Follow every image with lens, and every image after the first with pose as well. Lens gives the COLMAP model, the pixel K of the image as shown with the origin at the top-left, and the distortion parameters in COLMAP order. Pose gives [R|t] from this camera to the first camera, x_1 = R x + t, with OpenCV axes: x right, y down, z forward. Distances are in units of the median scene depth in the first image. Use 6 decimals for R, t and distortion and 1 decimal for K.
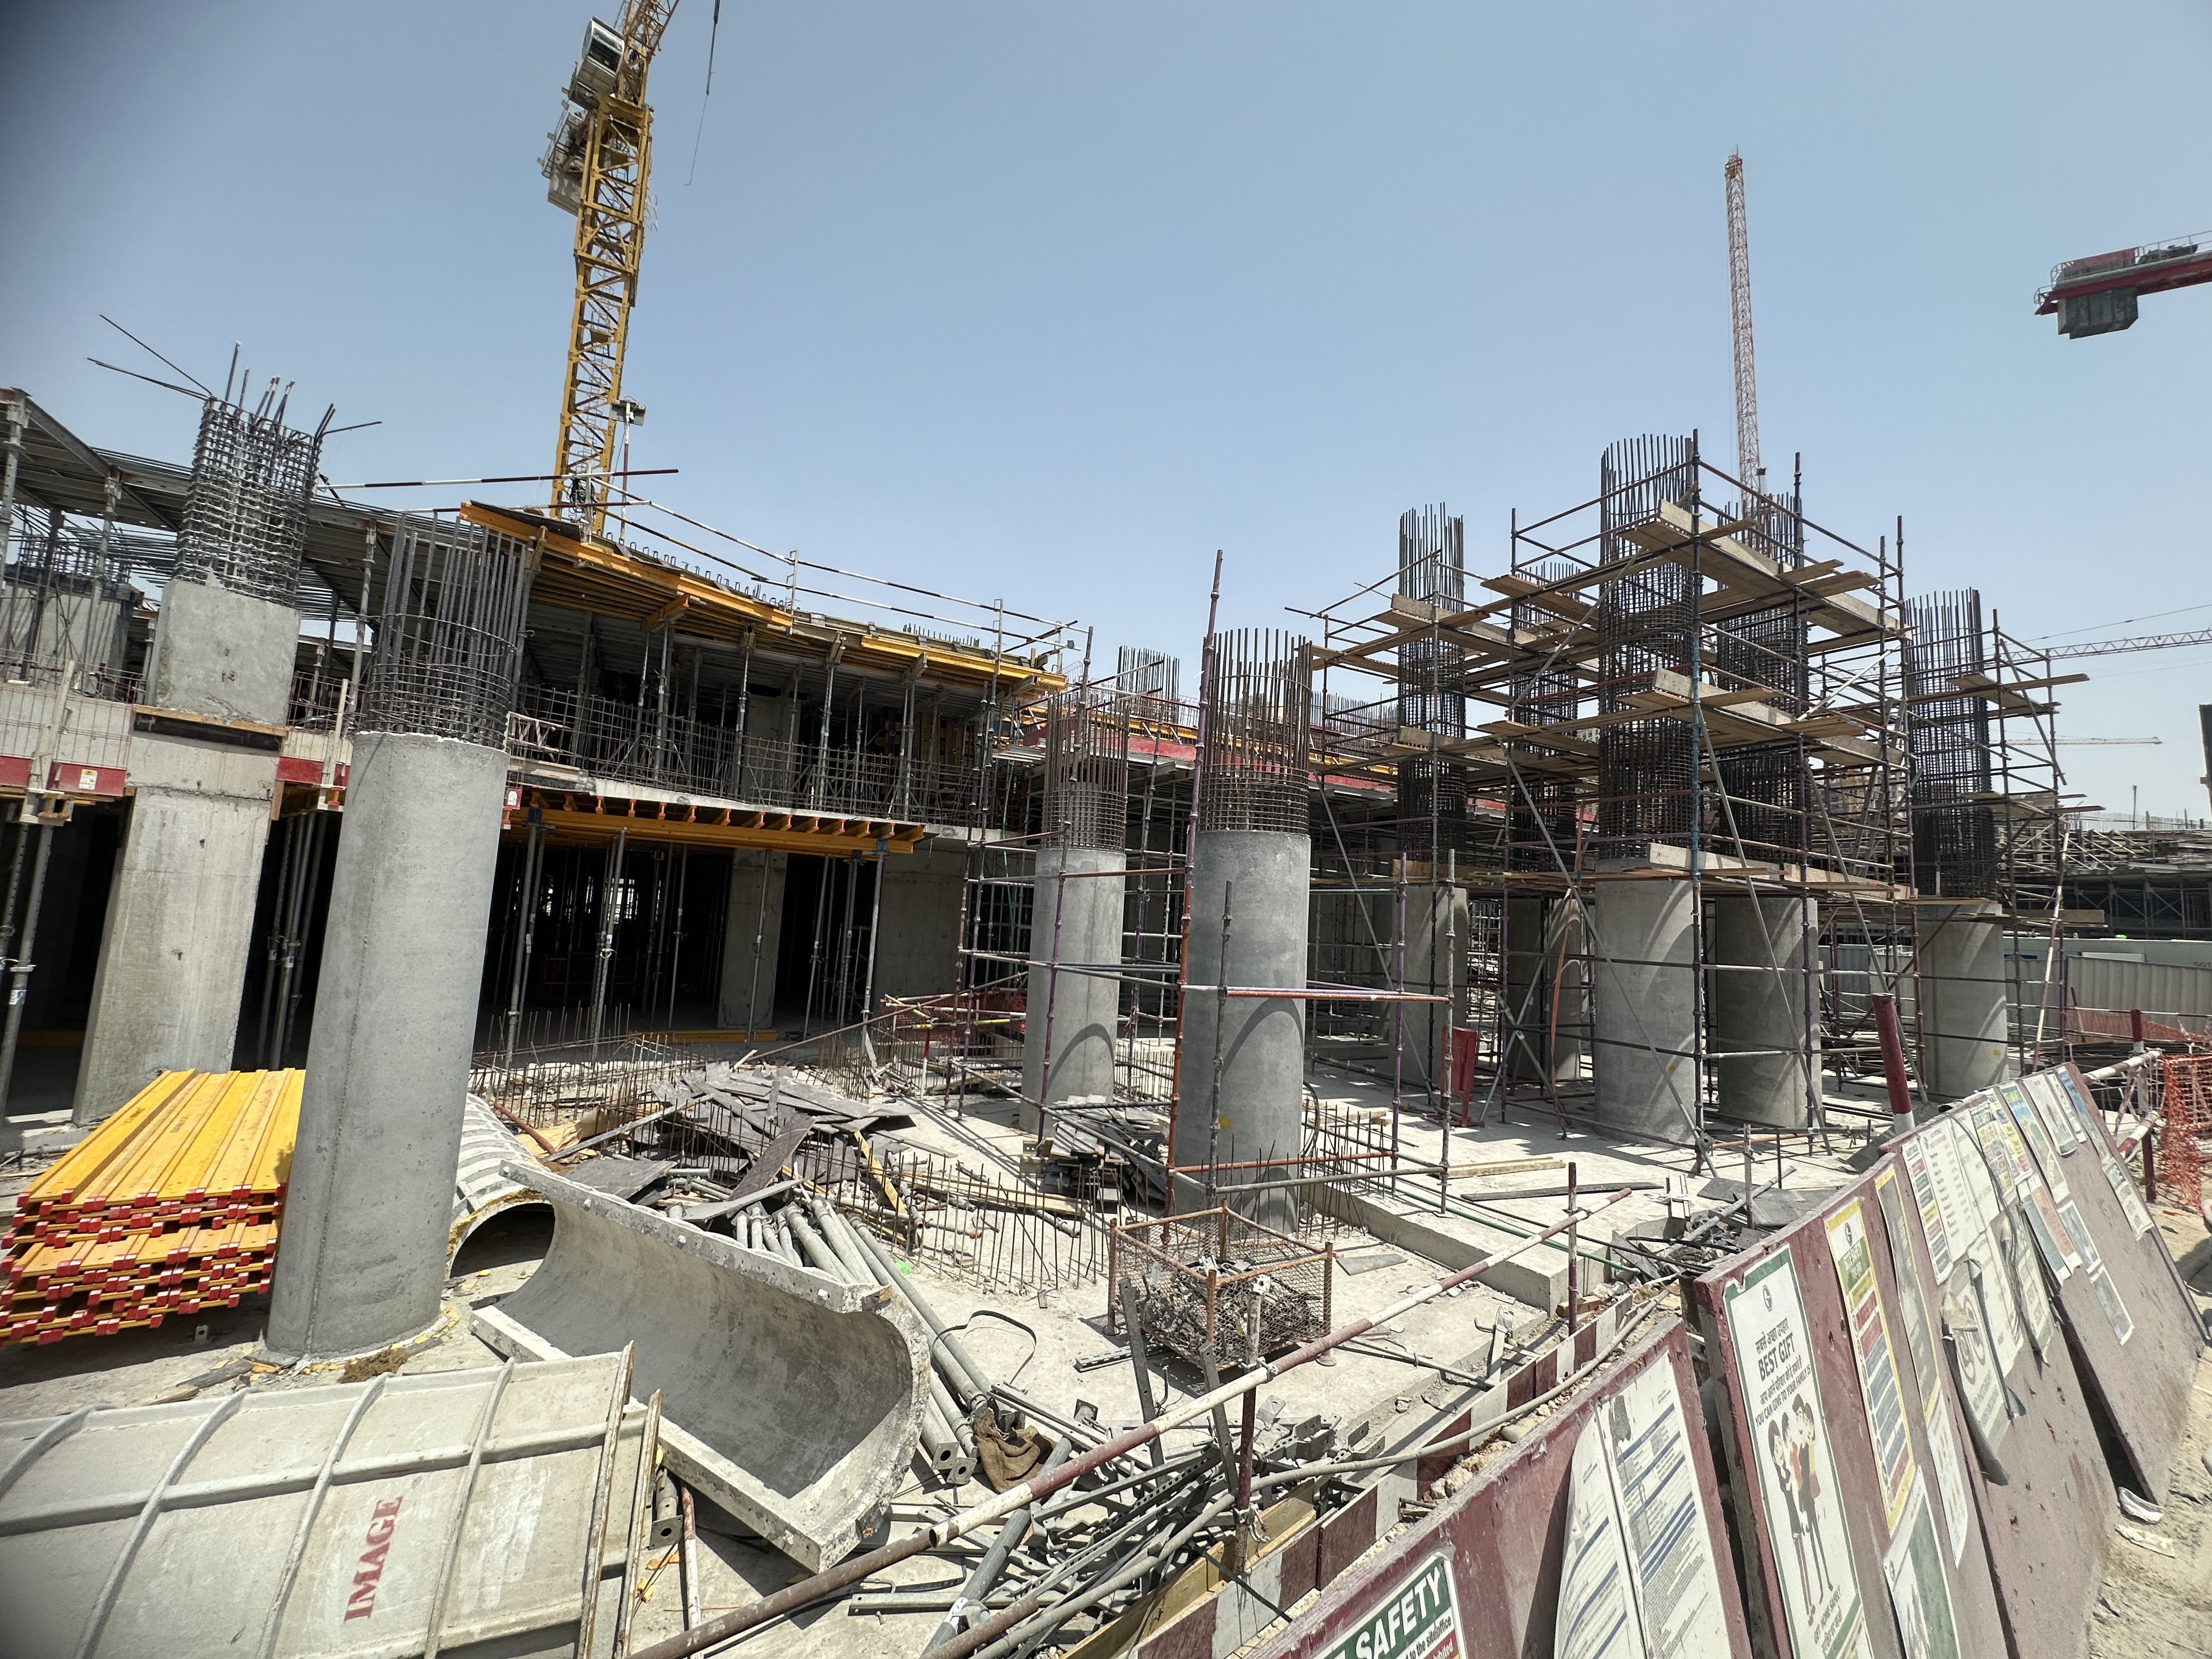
lens RADIAL K [[885.5, 0, 1104.3], [0, 885.5, 829.8], [0, 0, 1]] dist [-0.004250, 0.000884]
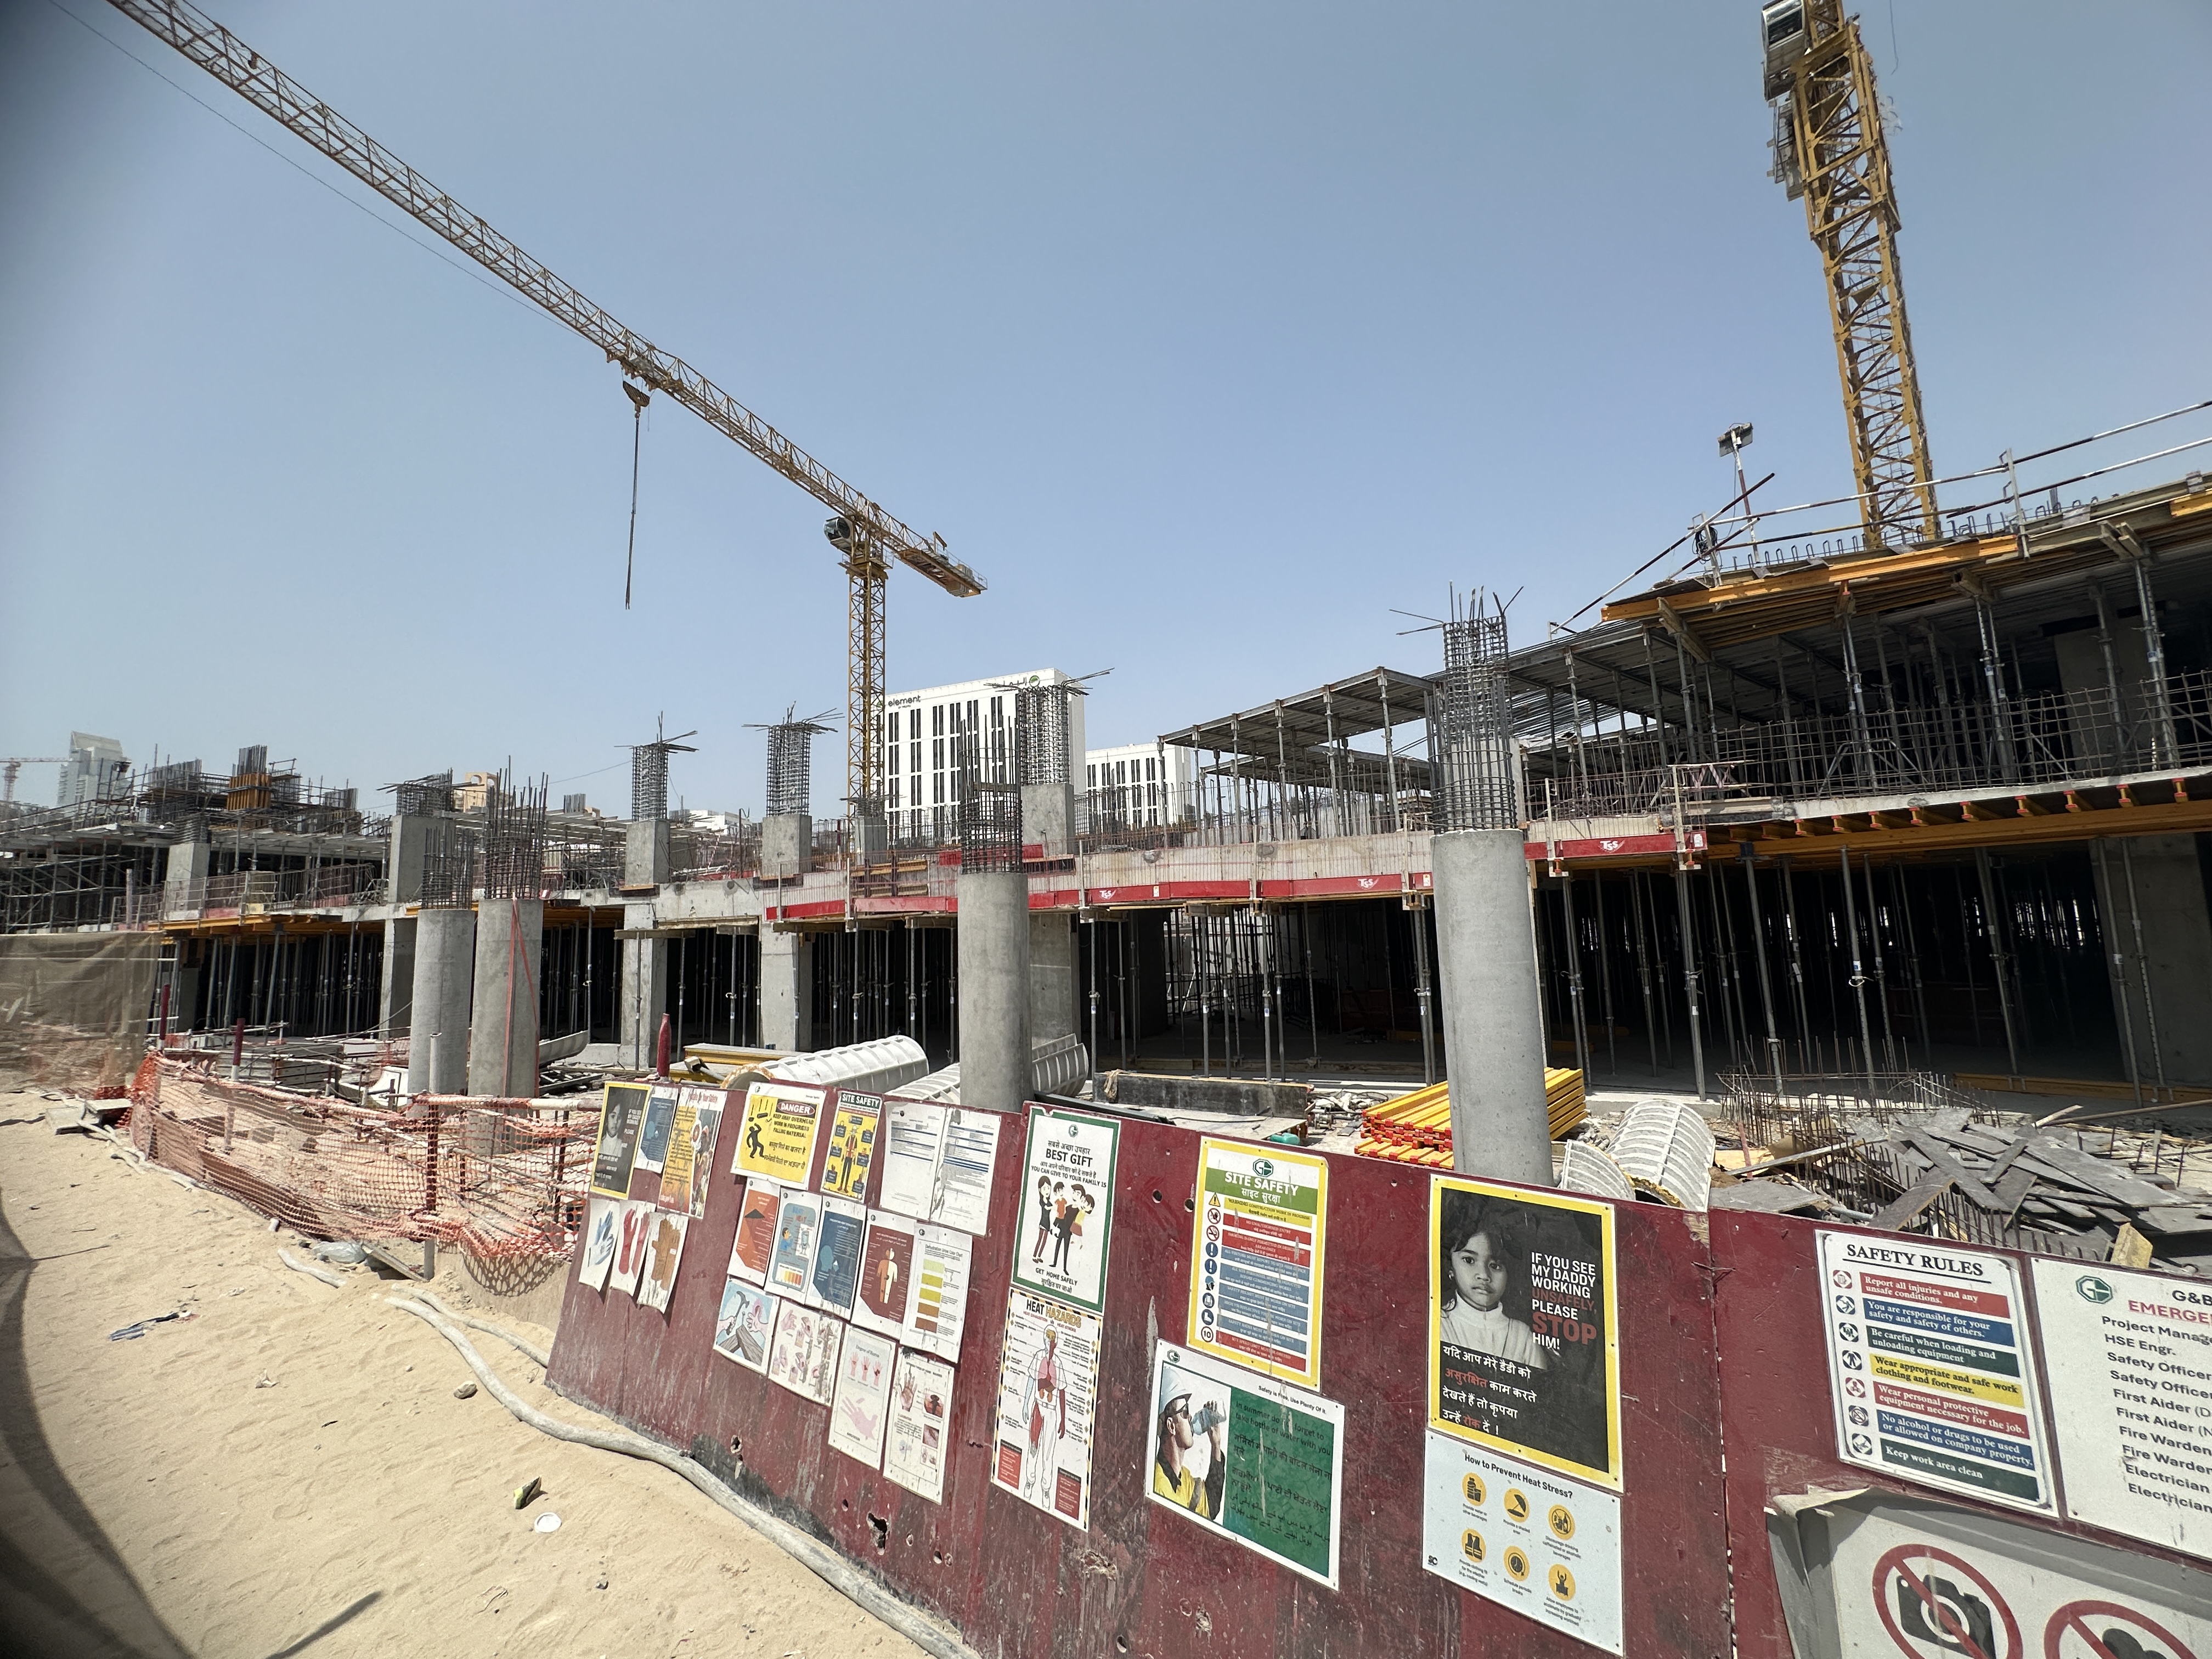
lens RADIAL K [[885.5, 0, 1104.3], [0, 885.5, 829.8], [0, 0, 1]] dist [-0.004250, 0.000884]
pose [[0.159167, -0.181803, -0.970368, 0.248647], [0.142814, 0.976800, -0.159583, 0.018618], [0.976868, -0.113182, 0.181438, 0.070472]]
